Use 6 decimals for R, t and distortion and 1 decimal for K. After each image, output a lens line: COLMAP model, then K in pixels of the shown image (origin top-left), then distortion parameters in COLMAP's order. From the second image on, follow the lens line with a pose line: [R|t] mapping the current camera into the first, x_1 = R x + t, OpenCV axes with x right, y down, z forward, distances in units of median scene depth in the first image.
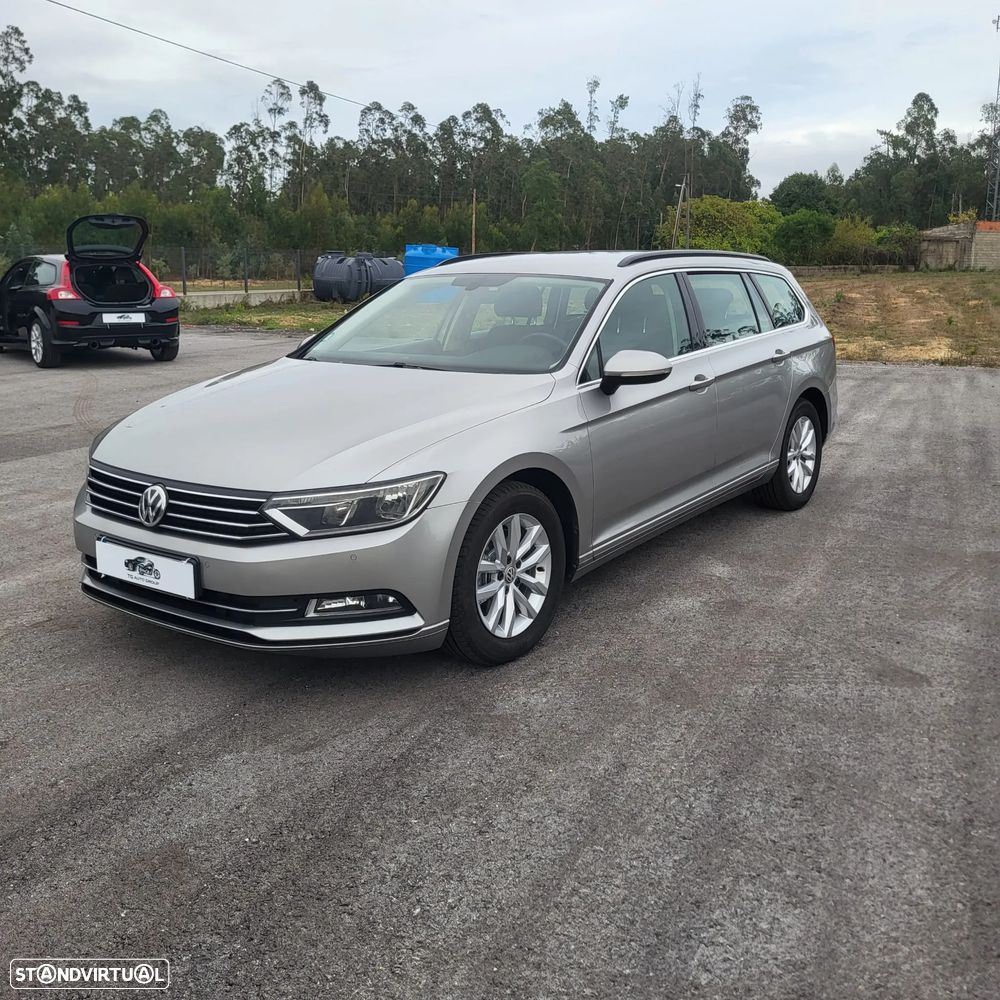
lens RADIAL K [[1015.6, 0, 512.0], [0, 1015.6, 443.7], [0, 0, 1]] dist [0.035430, -0.021389]
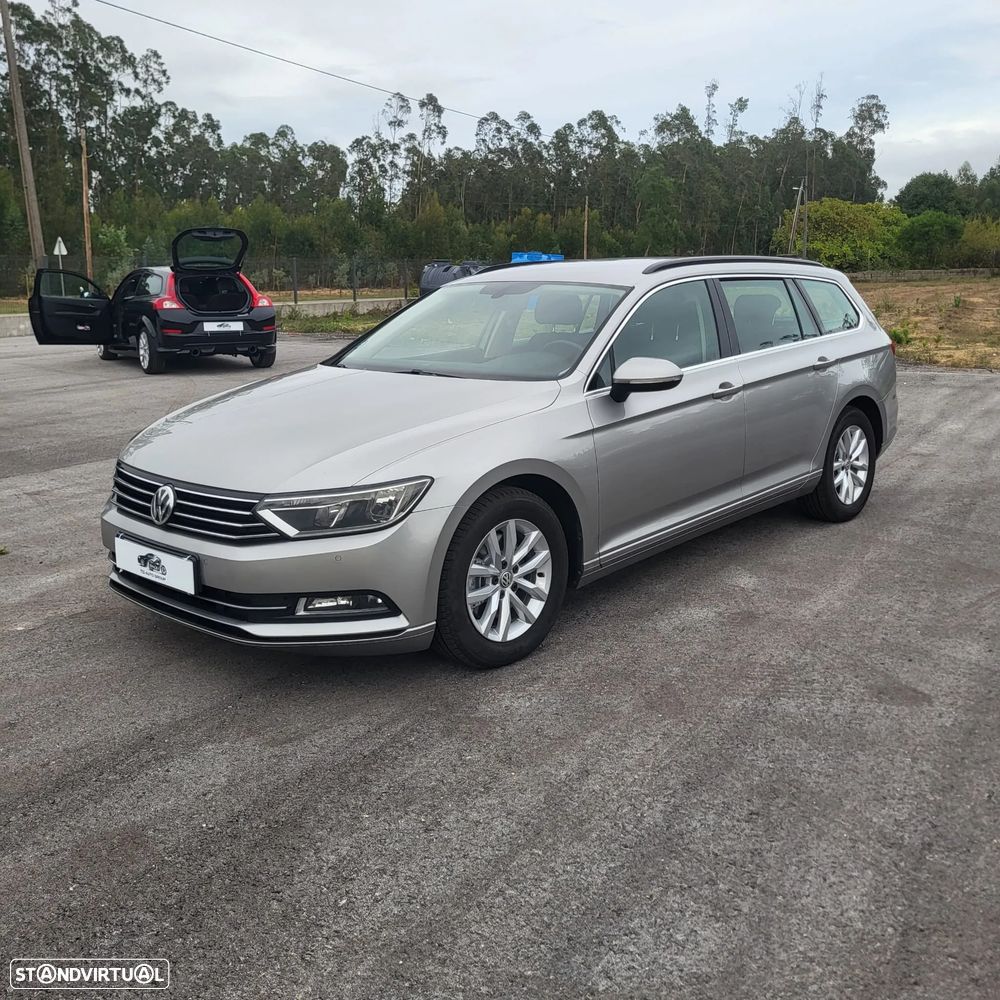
lens RADIAL K [[1015.6, 0, 512.0], [0, 1015.6, 443.7], [0, 0, 1]] dist [0.035430, -0.021389]
pose [[0.993608, 0.010104, -0.112432, 0.076835], [-0.010864, 0.999922, -0.006146, 0.000042], [0.112361, 0.007329, 0.993640, -0.003158]]
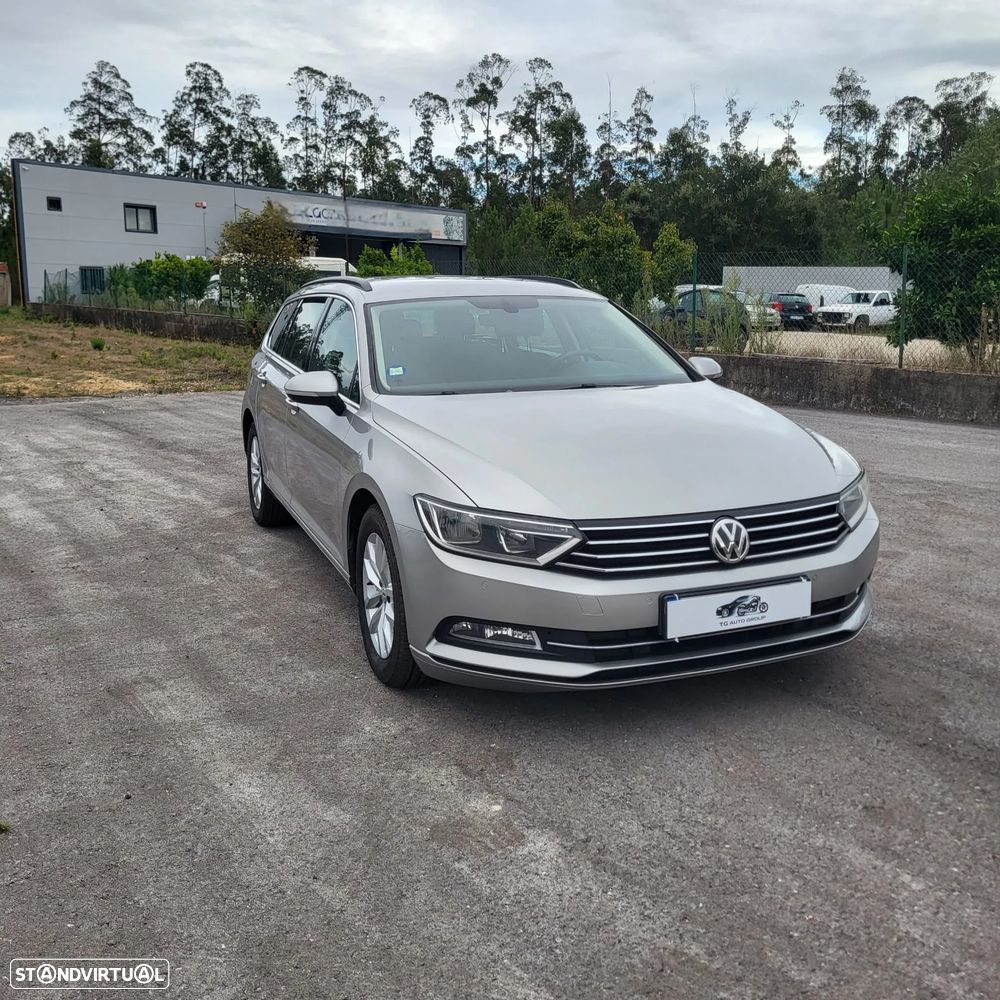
lens RADIAL K [[1012.7, 0, 507.9], [0, 1012.7, 441.4], [0, 0, 1]] dist [0.041236, -0.021758]
pose [[0.520342, -0.124547, 0.844826, -0.760537], [0.156351, 0.986479, 0.049131, -0.064853], [-0.839523, 0.106525, 0.532780, 0.417219]]
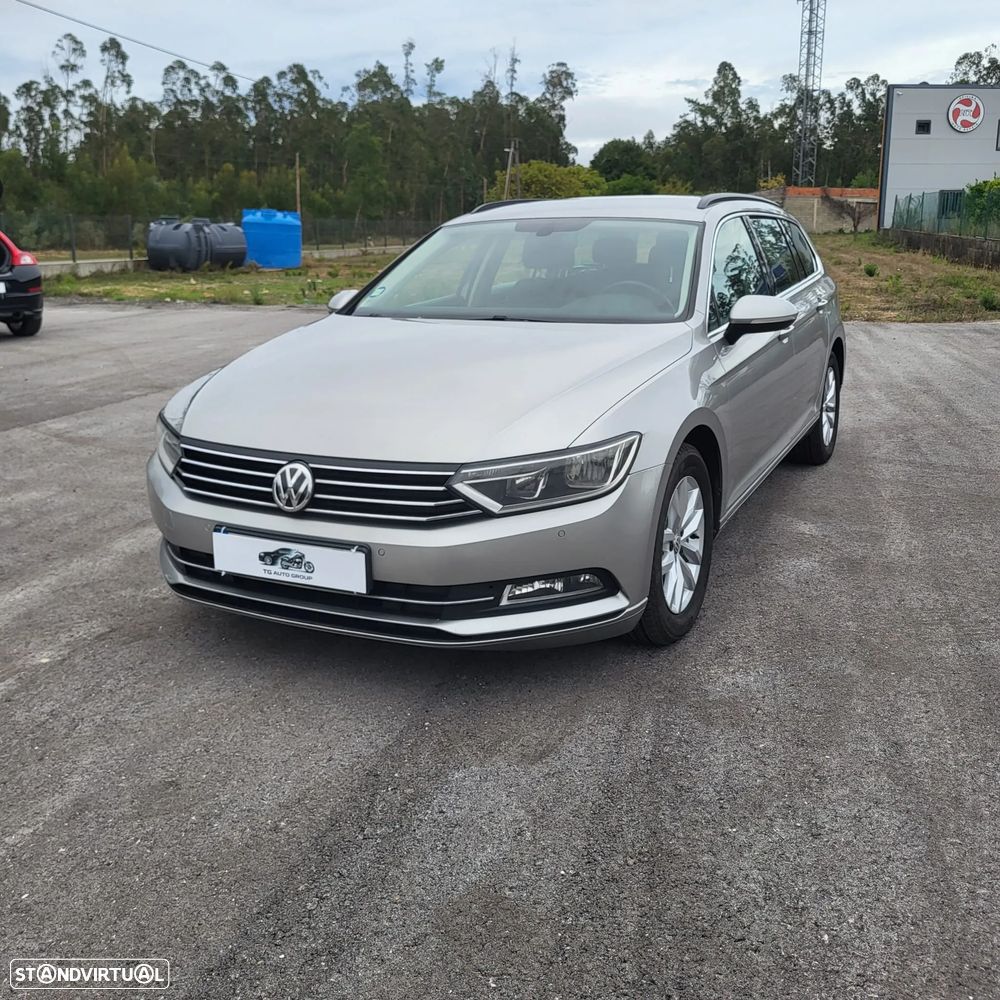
lens RADIAL K [[1021.5, 0, 506.9], [0, 1021.5, 443.7], [0, 0, 1]] dist [0.030210, -0.023070]
pose [[0.985456, -0.043585, 0.164246, -0.196506], [0.038708, 0.998713, 0.032778, 0.002469], [-0.165463, -0.025944, 0.985875, 0.084682]]
